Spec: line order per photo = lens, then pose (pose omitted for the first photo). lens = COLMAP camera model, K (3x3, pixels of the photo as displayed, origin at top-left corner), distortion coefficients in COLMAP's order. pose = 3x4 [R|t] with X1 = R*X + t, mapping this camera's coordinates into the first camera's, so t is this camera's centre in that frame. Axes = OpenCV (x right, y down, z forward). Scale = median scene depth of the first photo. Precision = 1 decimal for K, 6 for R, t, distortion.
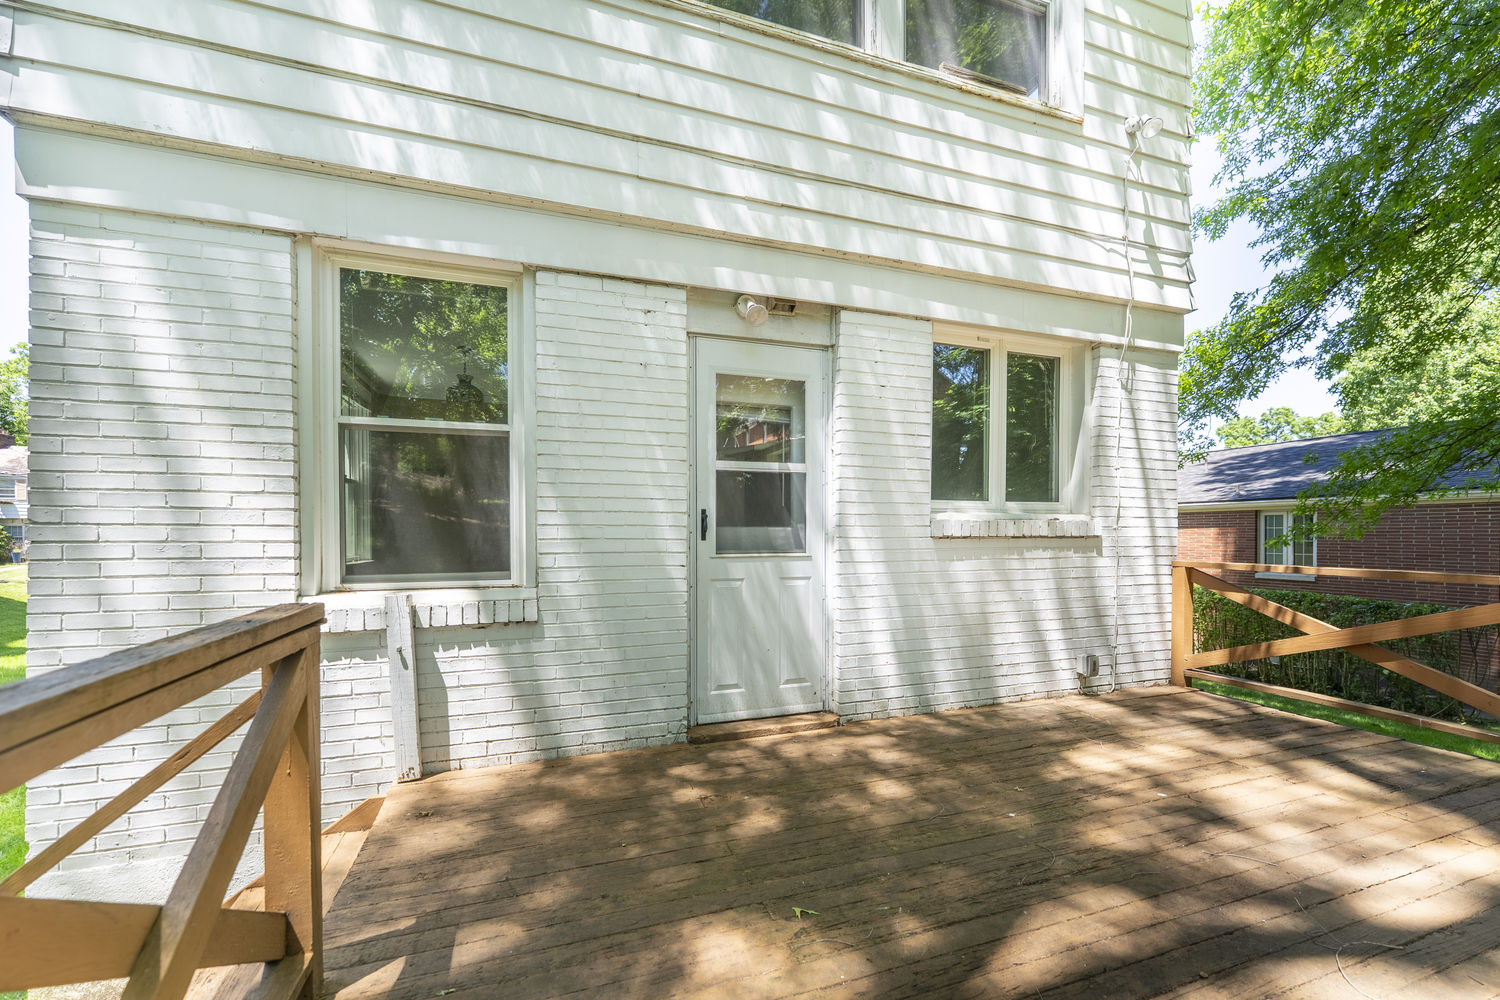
lens RADIAL K [[626.9, 0, 745.8], [0, 626.9, 545.6], [0, 0, 1]] dist [-0.000156, 0.000002]
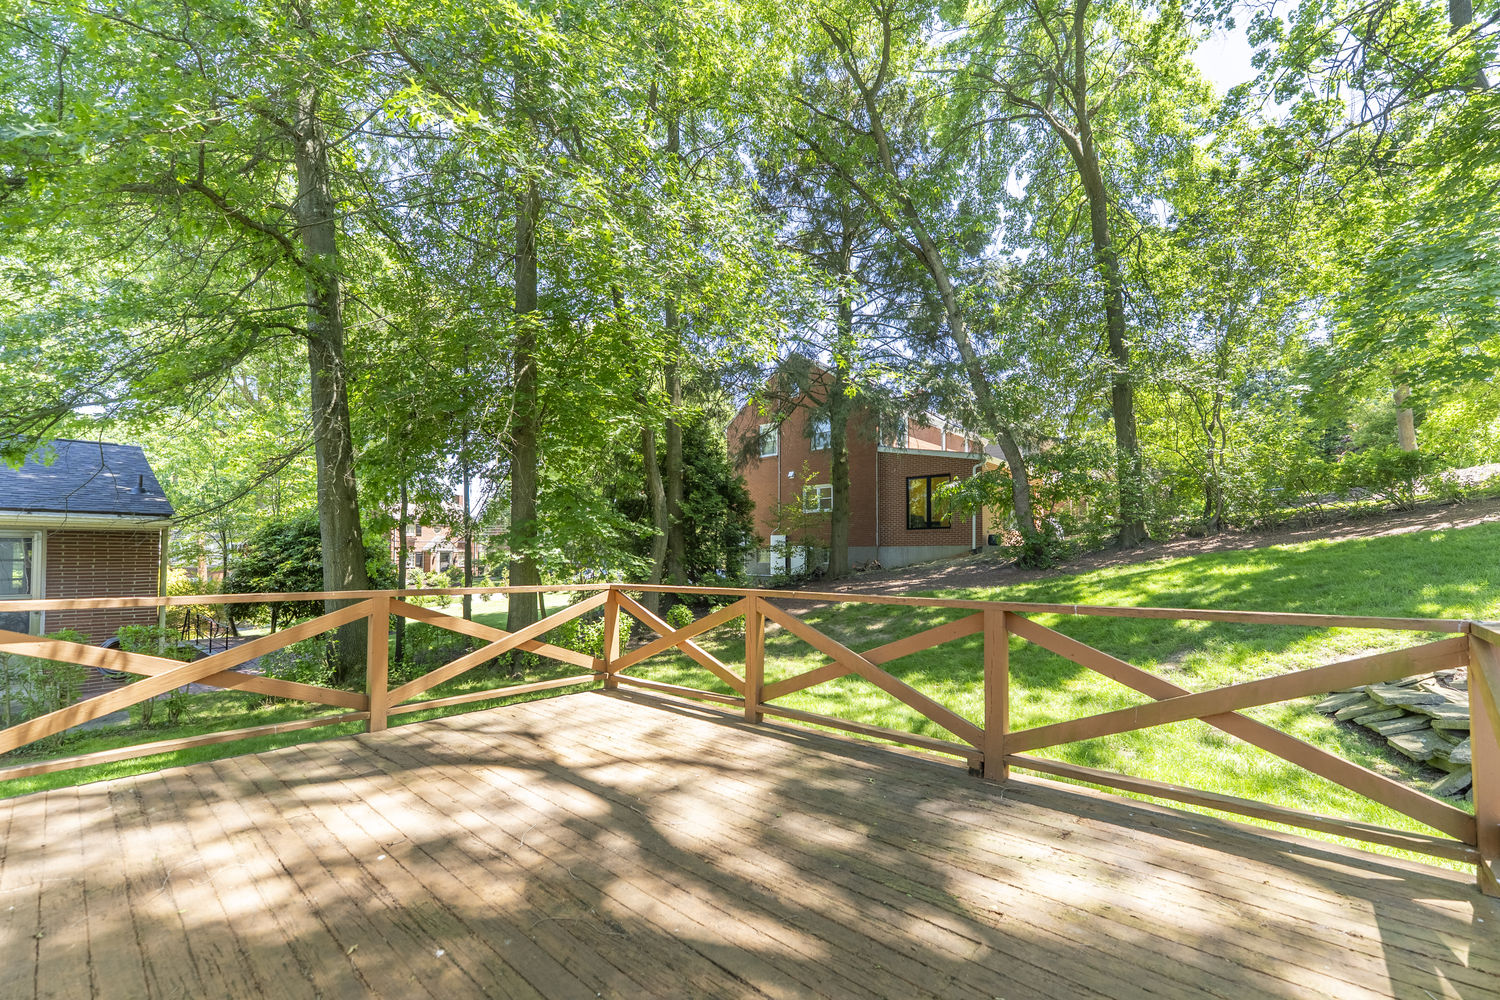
lens RADIAL K [[599.1, 0, 755.2], [0, 599.1, 553.9], [0, 0, 1]] dist [-0.000496, 0.000097]
pose [[-0.498284, 0.012128, 0.866929, -0.236644], [0.017519, 0.999839, -0.003918, -0.009744], [-0.866837, 0.013236, -0.498416, 0.722411]]
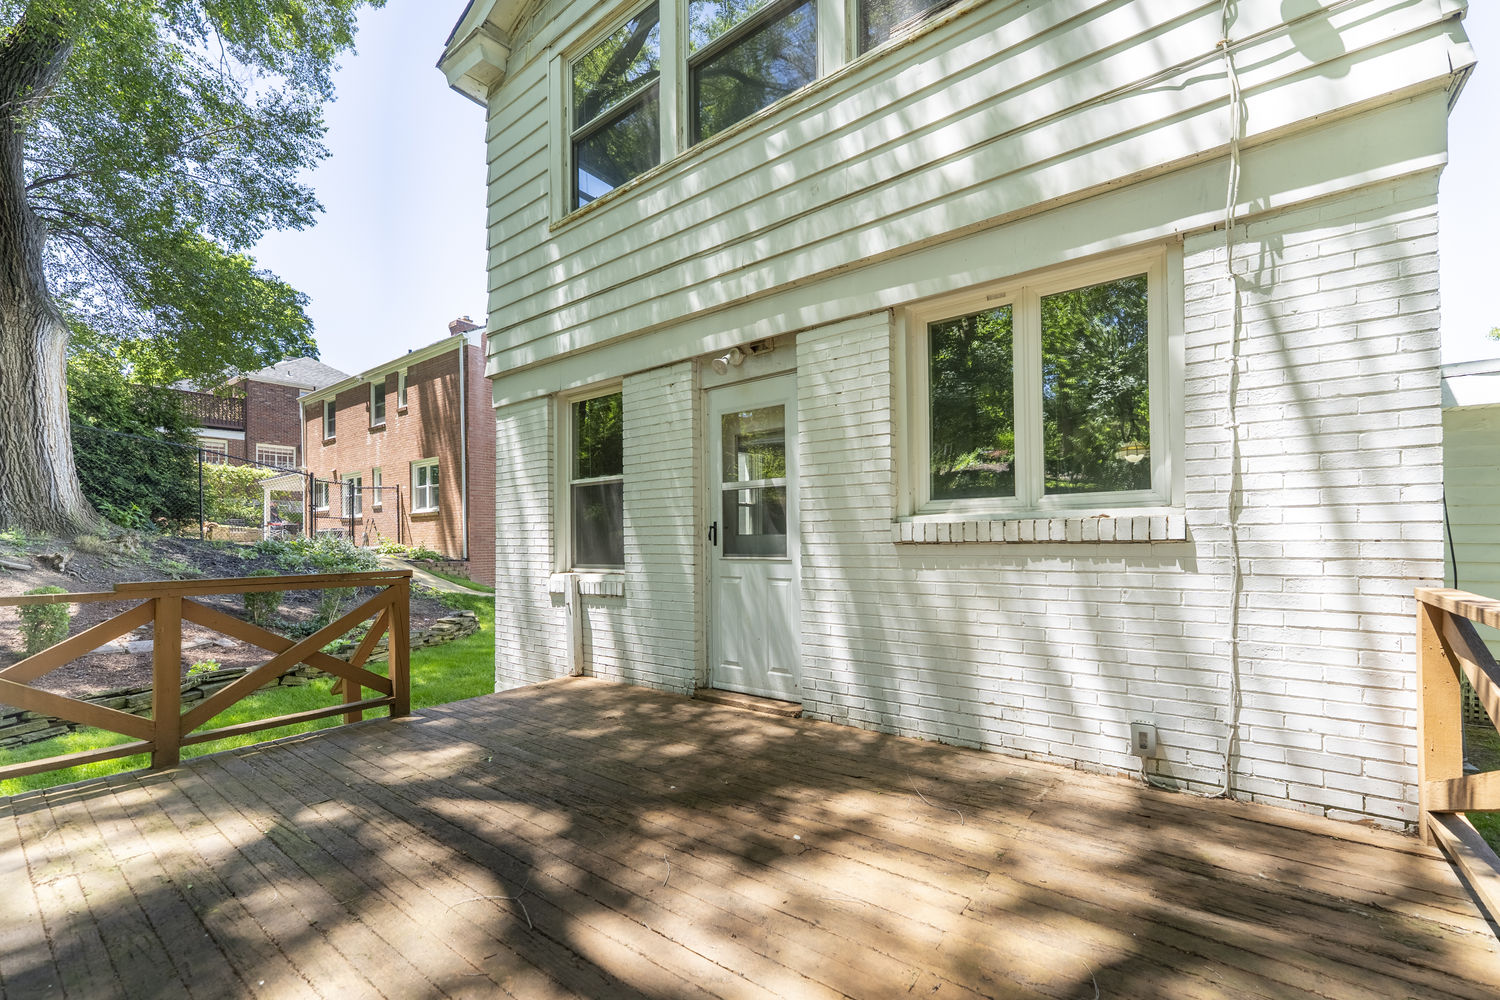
lens RADIAL K [[626.9, 0, 745.8], [0, 626.9, 545.6], [0, 0, 1]] dist [-0.000156, 0.000002]
pose [[0.533564, 0.000675, -0.845759, 1.034804], [-0.009649, 0.999939, -0.005289, -0.002630], [0.845704, 0.010983, 0.533539, 0.353536]]
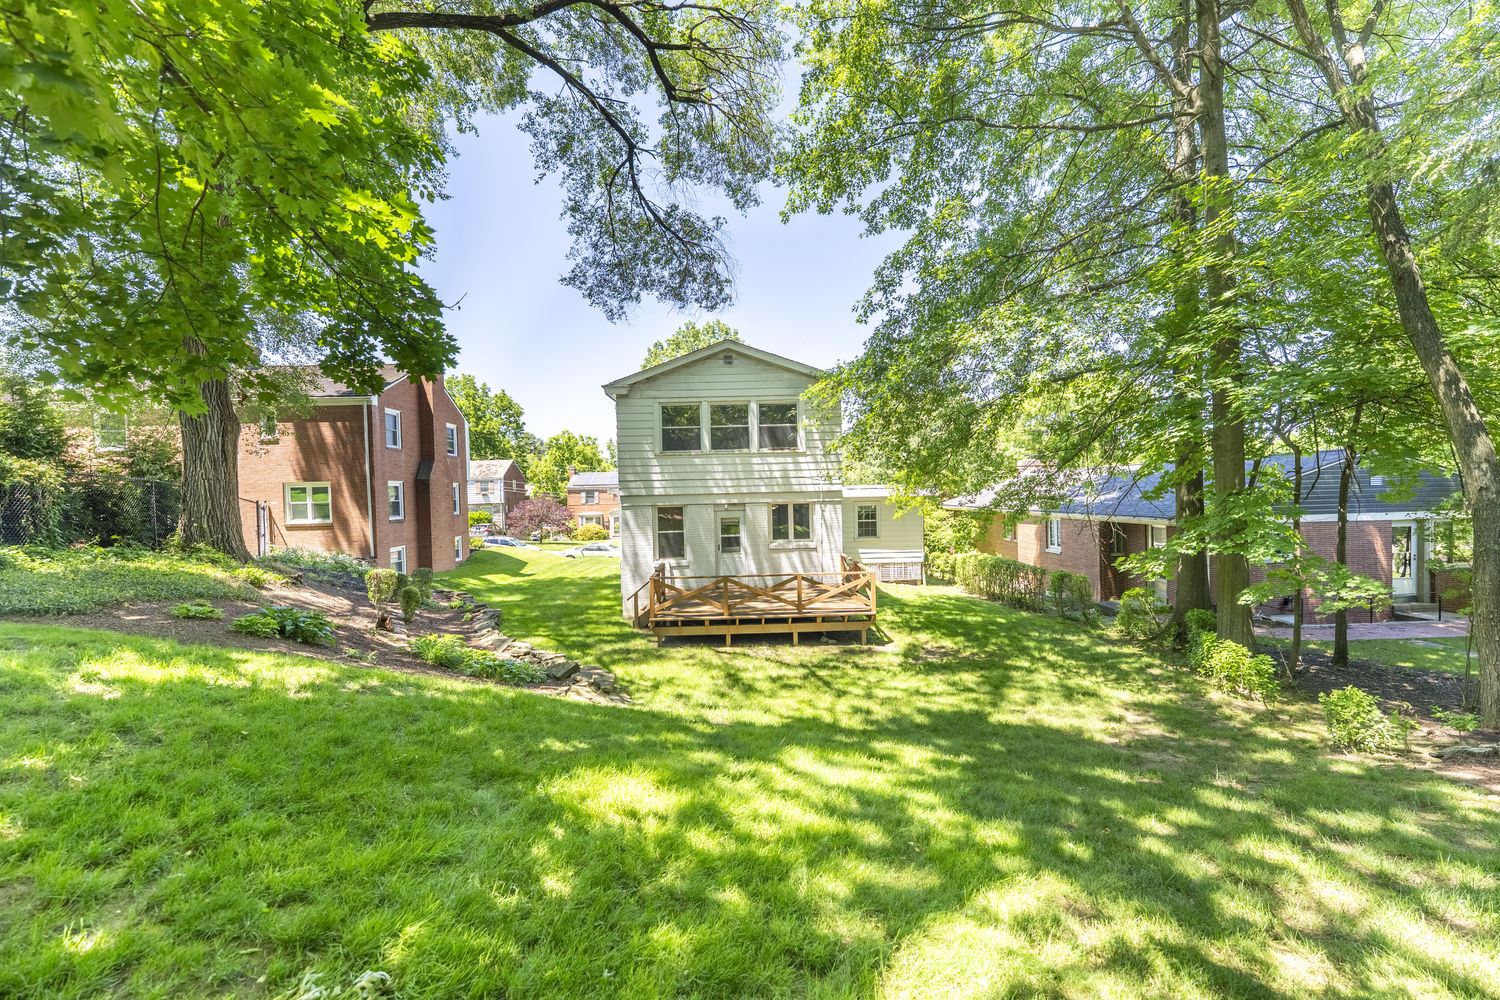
lens RADIAL K [[602.8, 0, 750.0], [0, 602.8, 500.0], [0, 0, 1]] dist [-0.001269, -0.000127]
pose [[0.951079, -0.018296, -0.308404, 1.669482], [0.017827, 0.999832, -0.004336, -0.385278], [0.308432, -0.001374, 0.951246, -3.495812]]
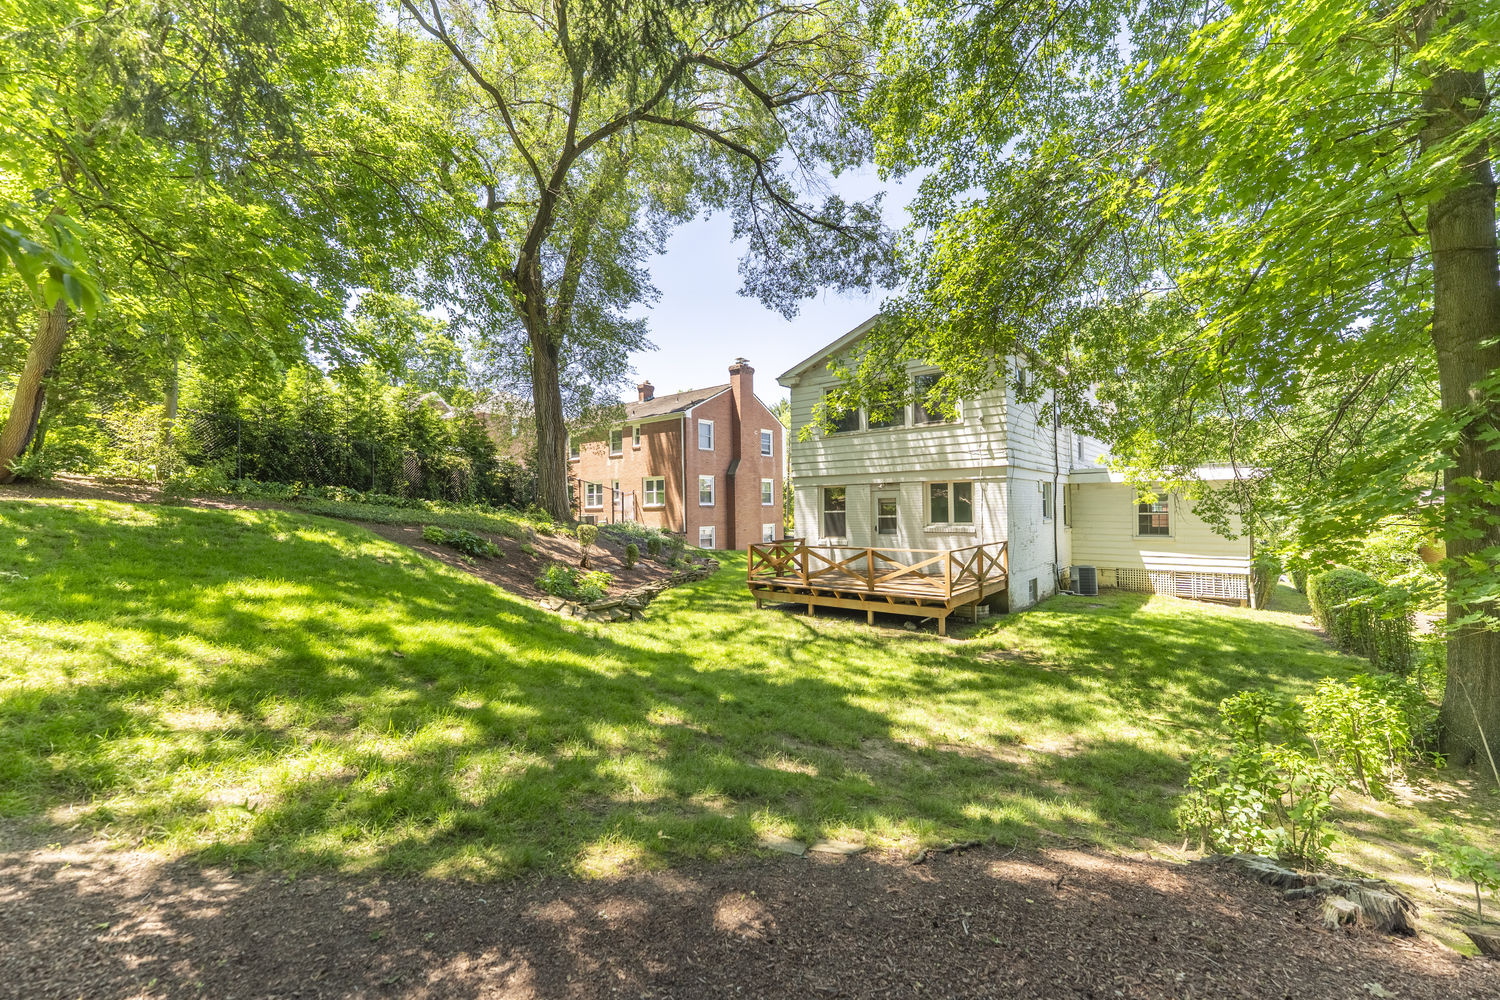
lens RADIAL K [[602.8, 0, 750.0], [0, 602.8, 500.0], [0, 0, 1]] dist [-0.001269, -0.000127]
pose [[0.509428, -0.022072, -0.860230, 3.465196], [-0.004943, 0.999579, -0.028574, -0.116473], [0.860499, 0.018808, 0.509104, -2.244330]]
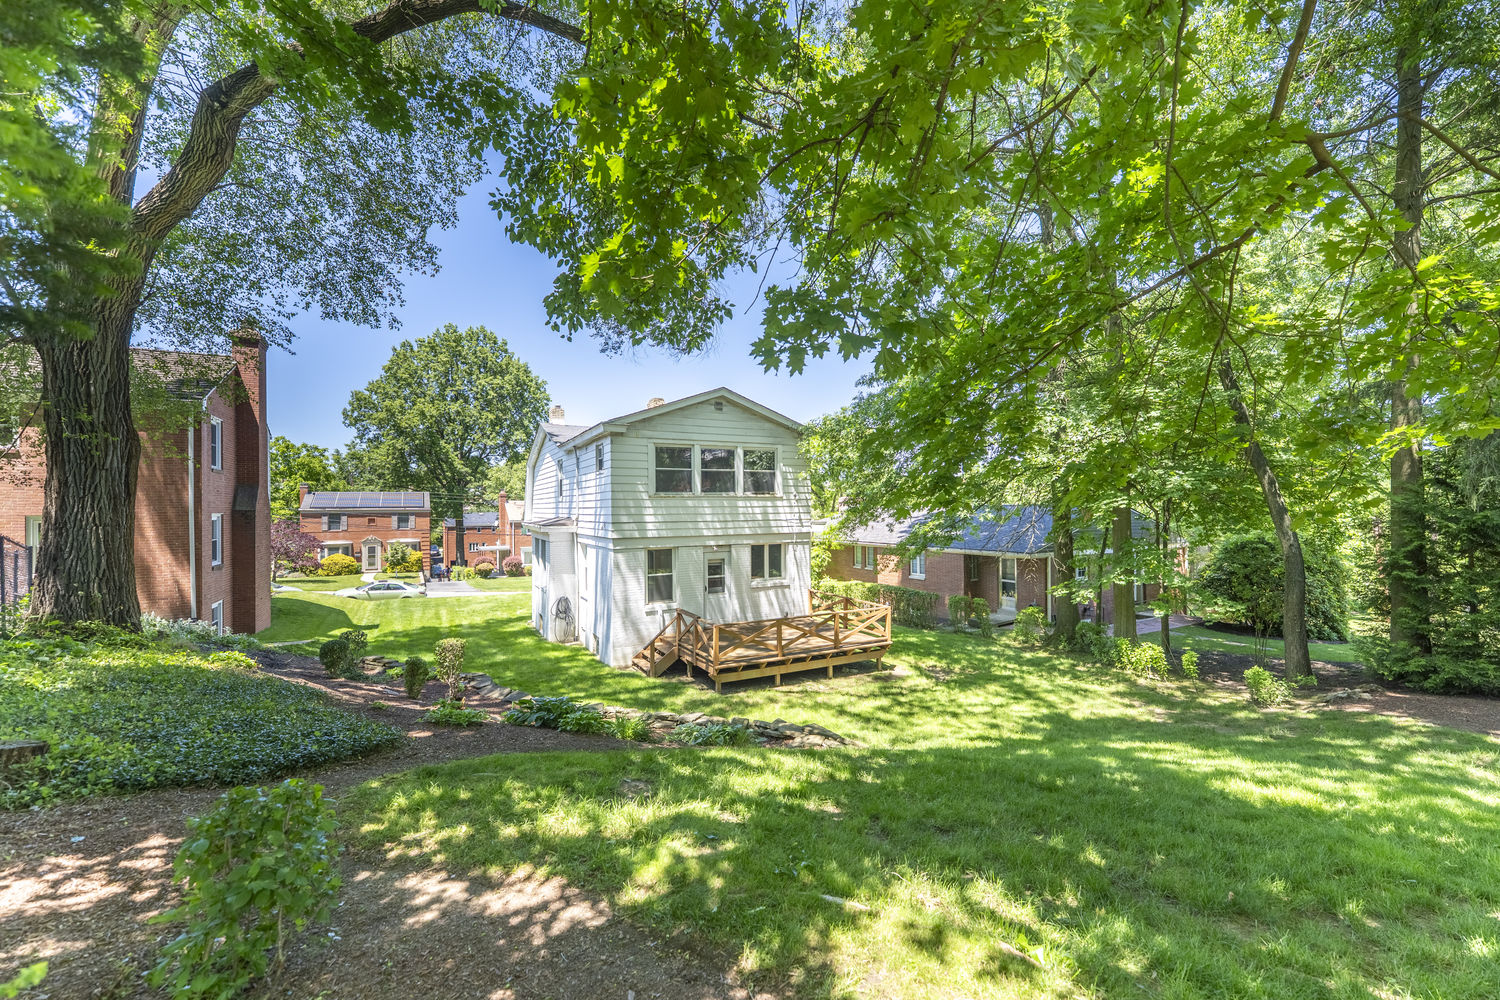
lens RADIAL K [[602.0, 0, 755.0], [0, 602.0, 497.8], [0, 0, 1]] dist [-0.000958, -0.000026]
pose [[0.989214, -0.005855, 0.146363, -0.355162], [0.011220, 0.999294, -0.035859, -0.584704], [-0.146050, 0.037114, 0.988581, -3.892638]]
